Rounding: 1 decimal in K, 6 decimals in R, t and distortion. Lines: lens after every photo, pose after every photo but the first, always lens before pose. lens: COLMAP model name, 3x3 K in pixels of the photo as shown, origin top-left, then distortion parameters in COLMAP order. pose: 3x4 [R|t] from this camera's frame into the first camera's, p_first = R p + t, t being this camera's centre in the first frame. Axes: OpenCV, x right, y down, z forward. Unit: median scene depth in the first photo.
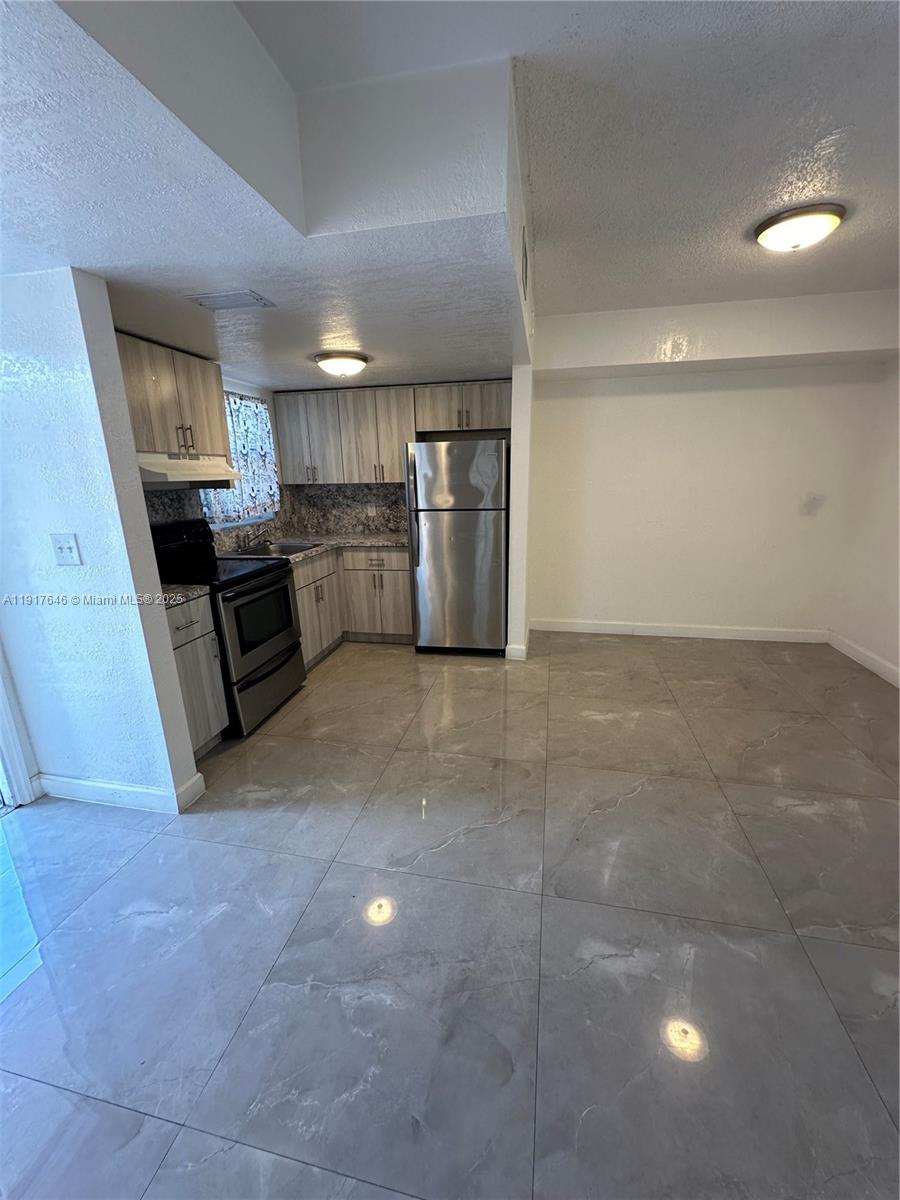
lens RADIAL K [[480.4, 0, 448.9], [0, 480.4, 602.2], [0, 0, 1]] dist [0.001065, 0.000139]
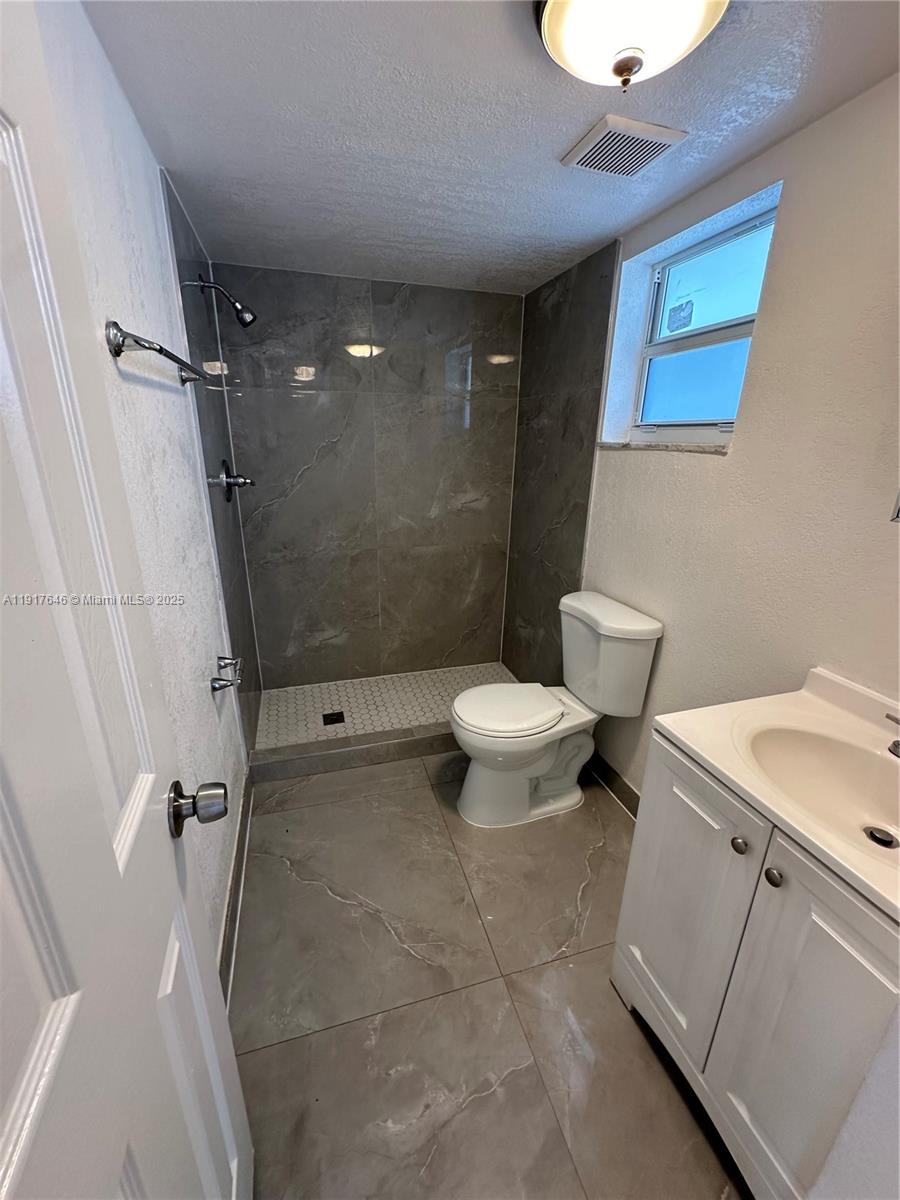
lens RADIAL K [[480.4, 0, 448.7], [0, 480.4, 599.7], [0, 0, 1]] dist [0.001065, 0.000139]
pose [[-0.877561, 0.157897, -0.452720, 0.007512], [-0.125372, 0.835799, 0.534529, -0.283402], [0.462784, 0.525840, -0.713669, 1.109838]]
